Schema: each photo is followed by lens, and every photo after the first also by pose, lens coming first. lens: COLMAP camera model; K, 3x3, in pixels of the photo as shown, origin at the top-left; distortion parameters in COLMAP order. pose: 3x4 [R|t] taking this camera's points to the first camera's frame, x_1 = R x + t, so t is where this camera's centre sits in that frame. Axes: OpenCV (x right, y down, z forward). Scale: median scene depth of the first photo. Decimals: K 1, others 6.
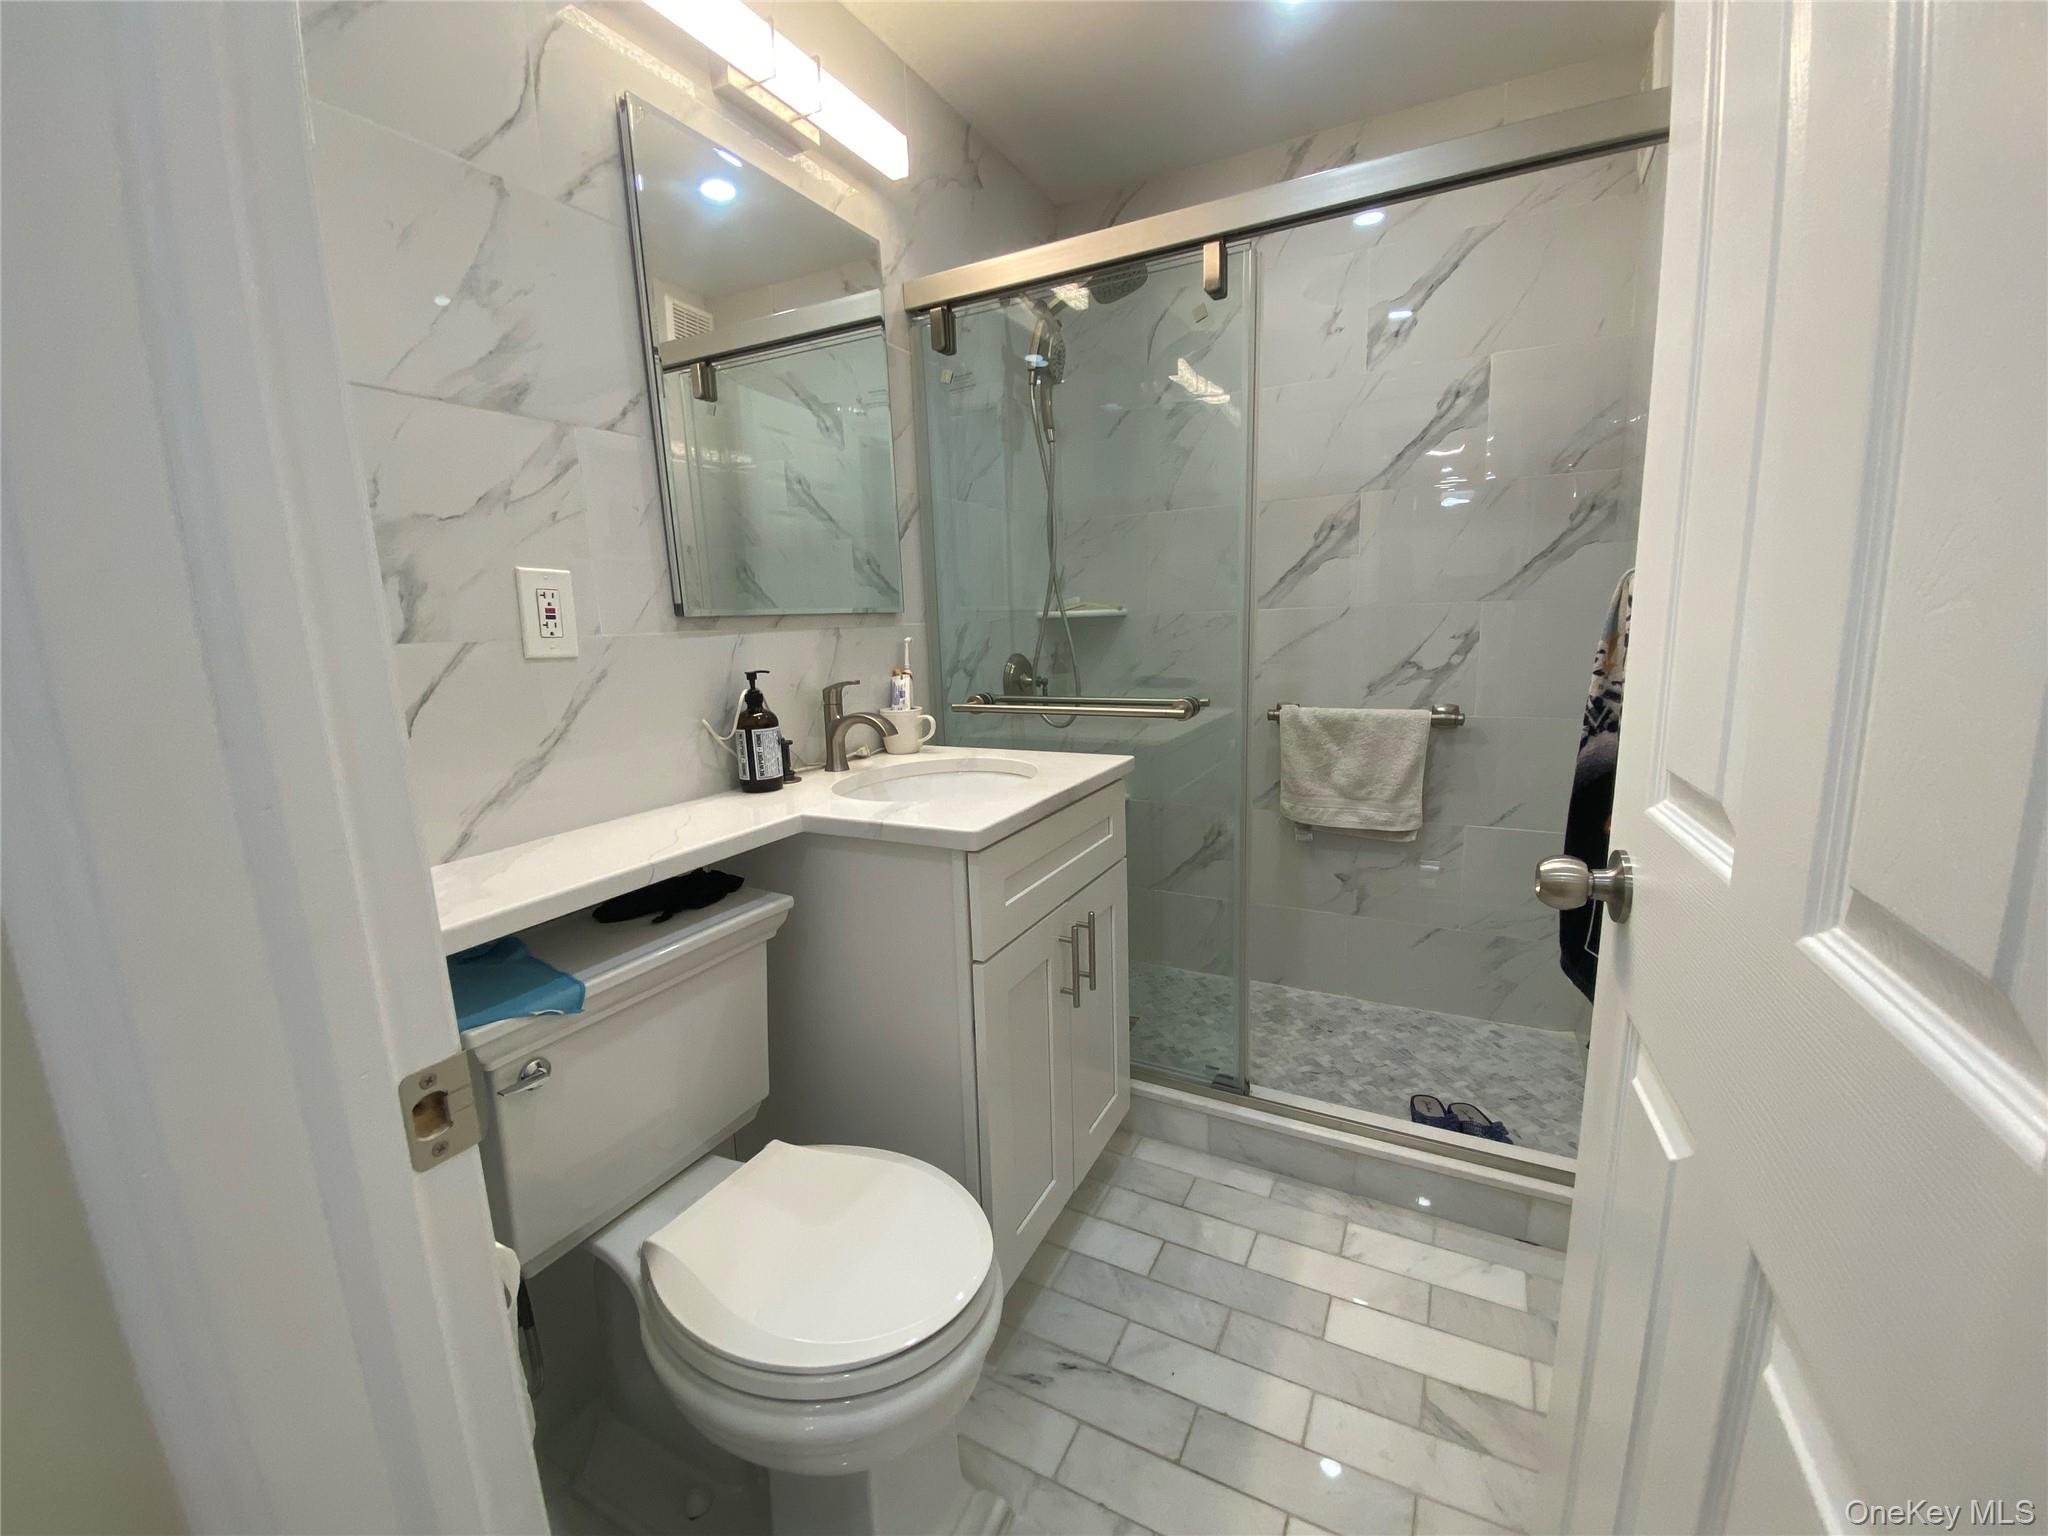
lens RADIAL K [[833.0, 0, 1024.9], [0, 833.0, 756.8], [0, 0, 1]] dist [0.008691, -0.010837]
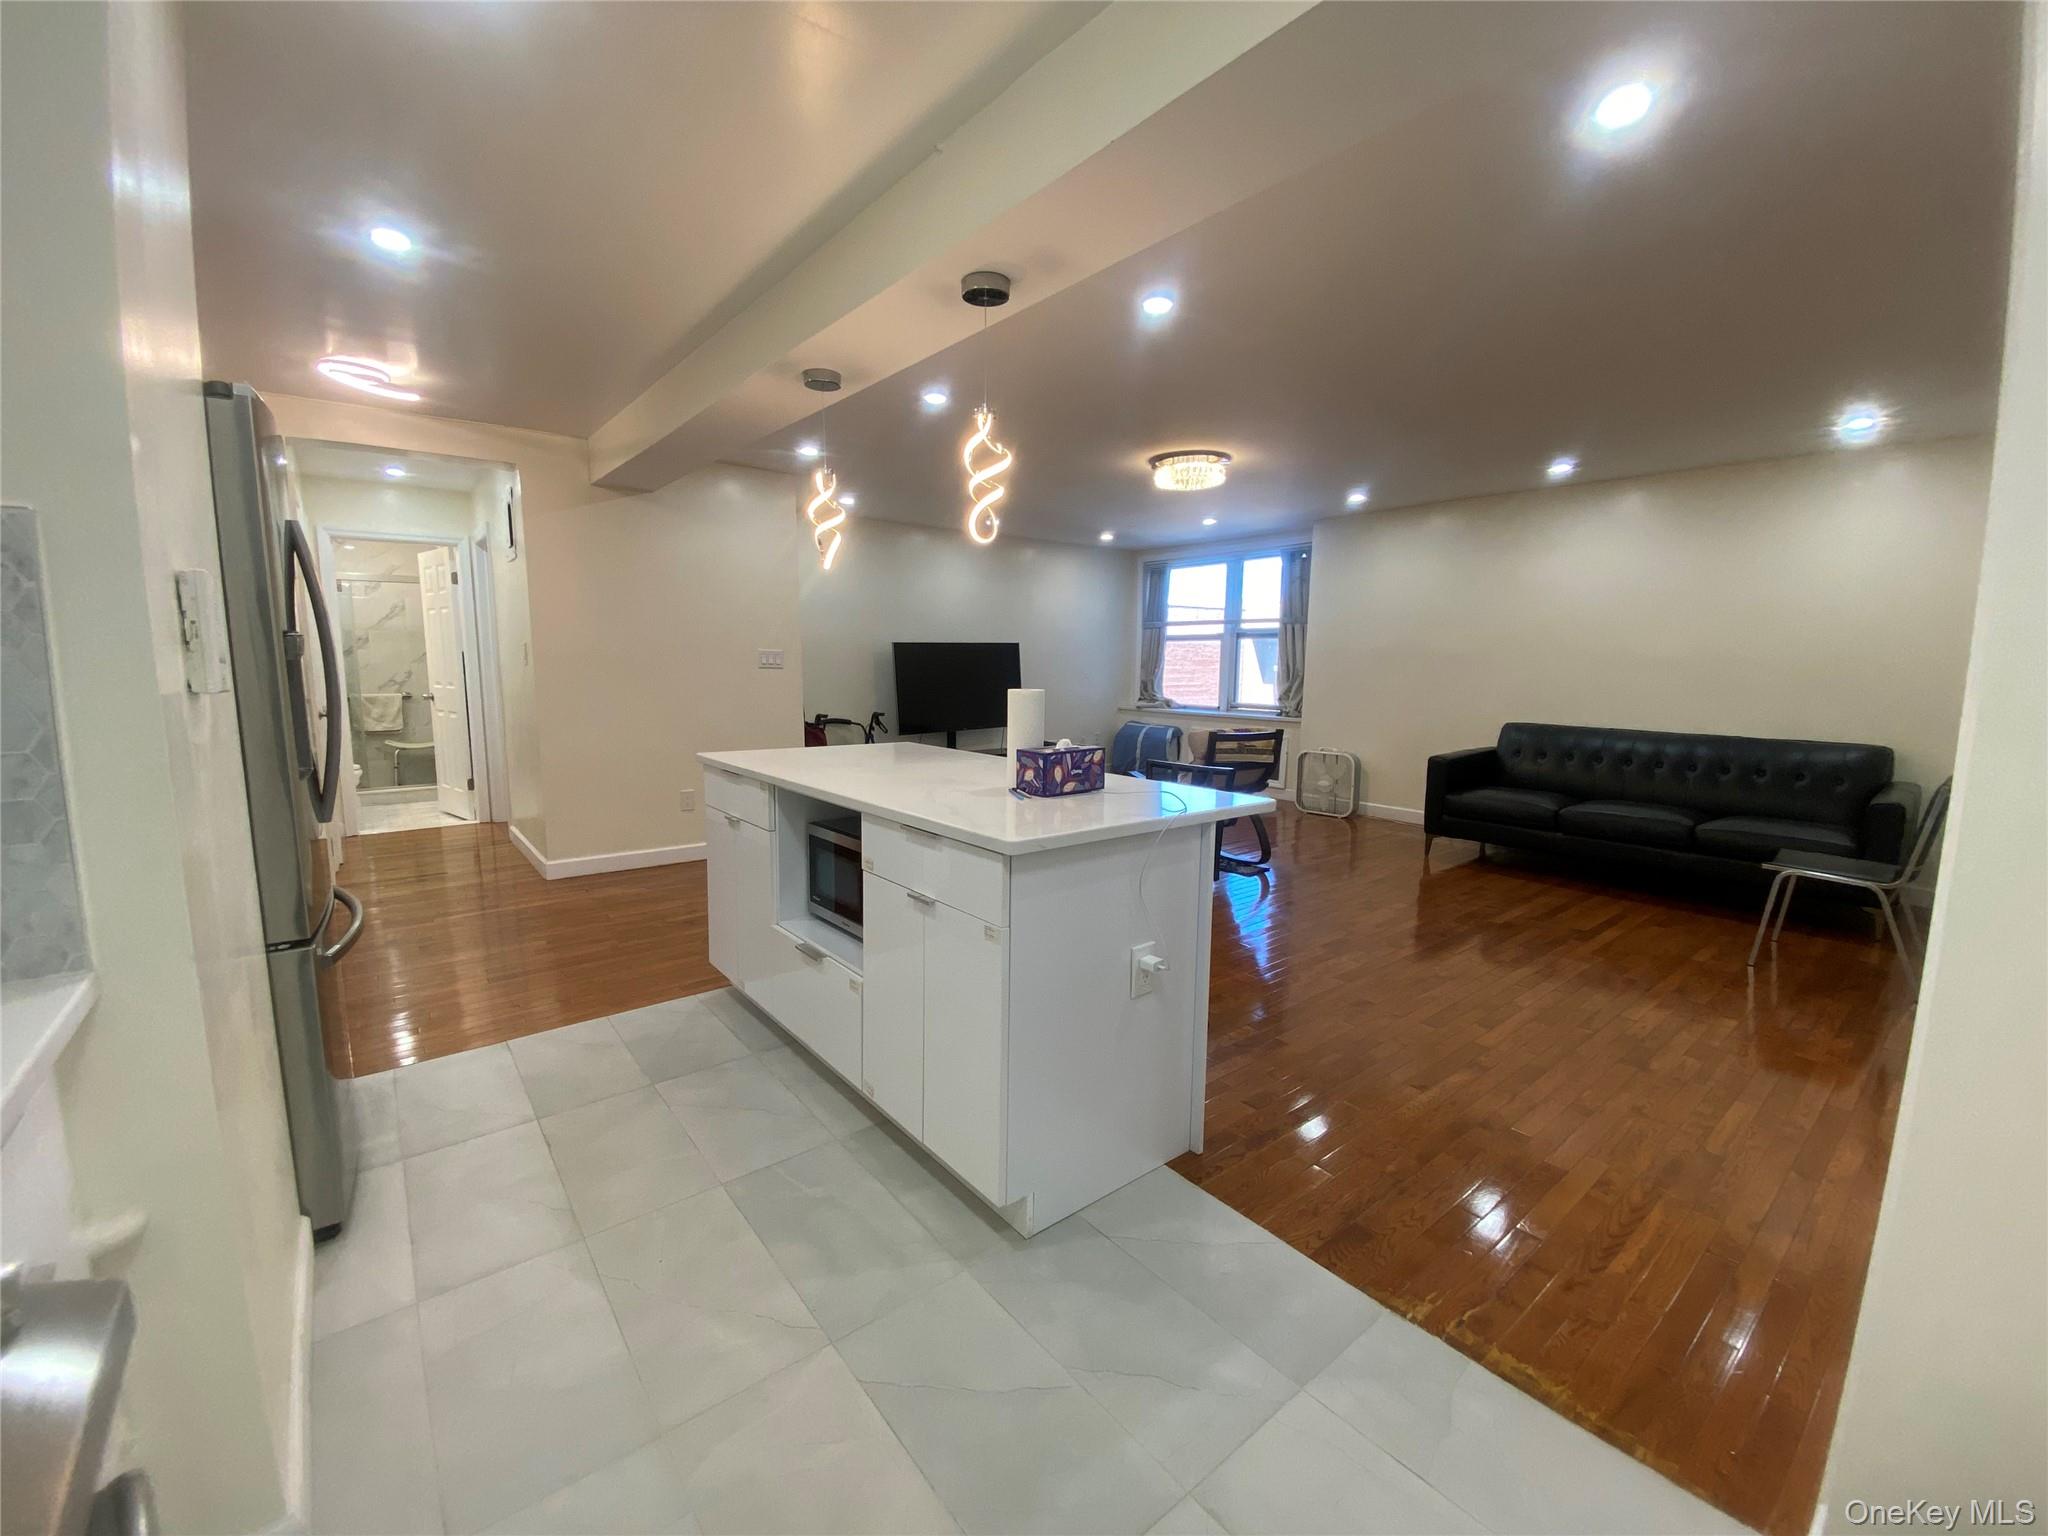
lens RADIAL K [[833.0, 0, 1022.1], [0, 833.0, 761.4], [0, 0, 1]] dist [0.008691, -0.010837]
pose [[0.401745, -0.087749, 0.911538, -2.101788], [0.140367, 0.989536, 0.033394, 0.592103], [-0.904930, 0.114534, 0.409859, -3.446996]]
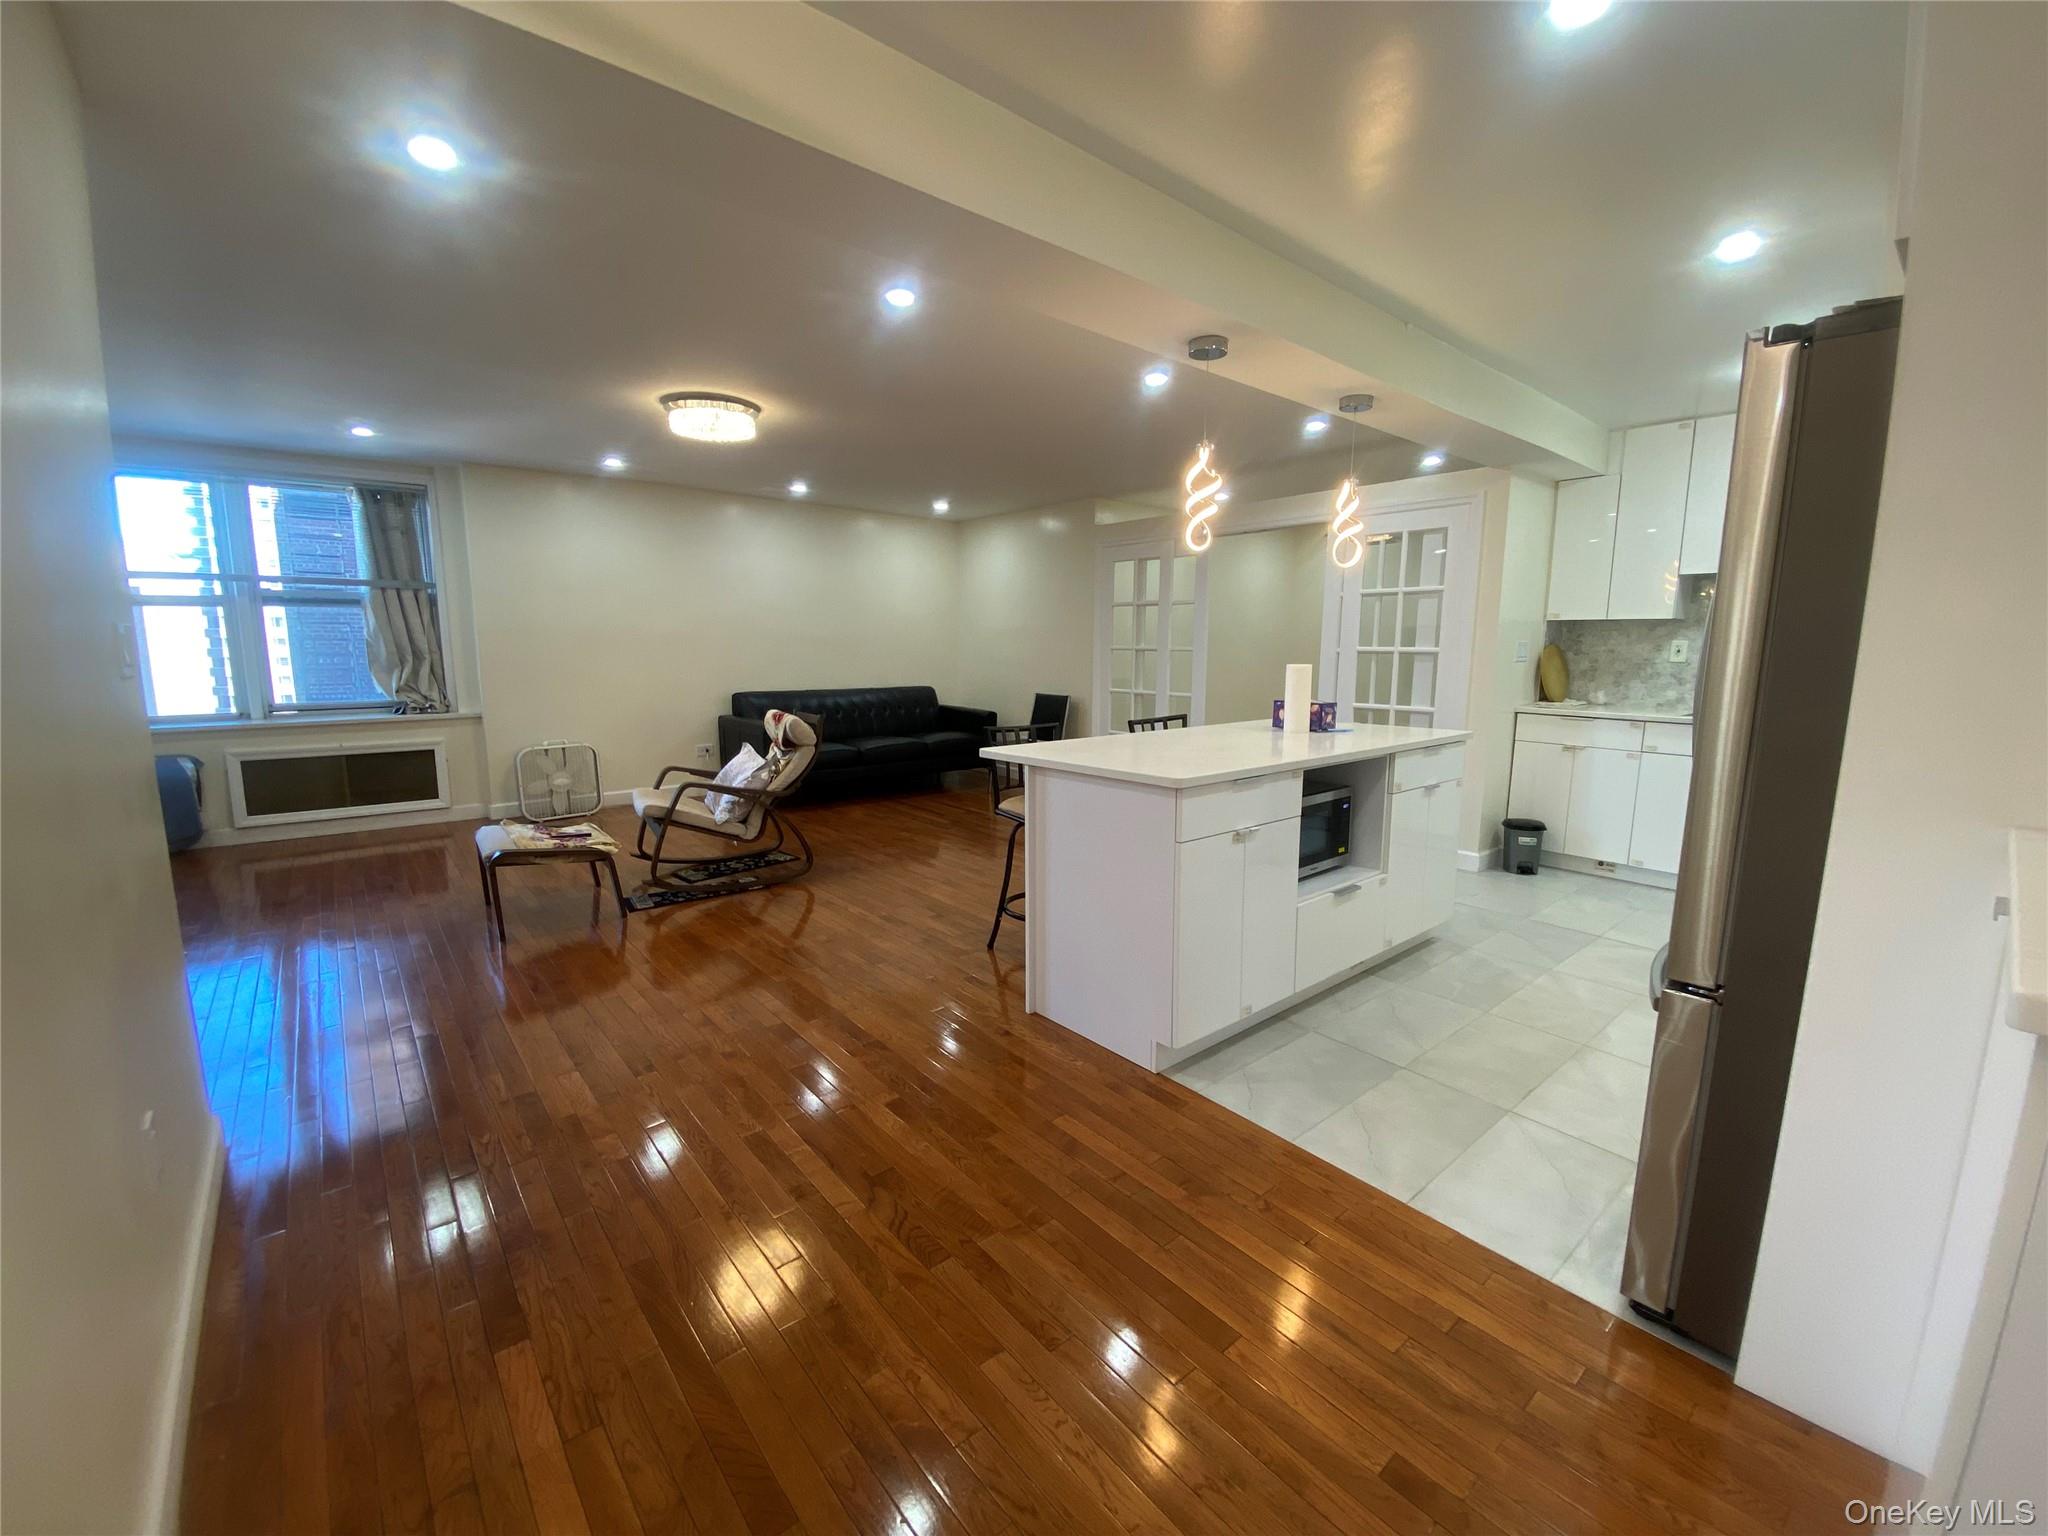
lens RADIAL K [[833.0, 0, 1035.8], [0, 833.0, 761.3], [0, 0, 1]] dist [0.008691, -0.010837]
pose [[-0.925946, -0.037712, 0.375767, -1.066288], [0.080675, 0.952281, 0.294367, 0.120546], [-0.368937, 0.302883, -0.878719, -0.943995]]
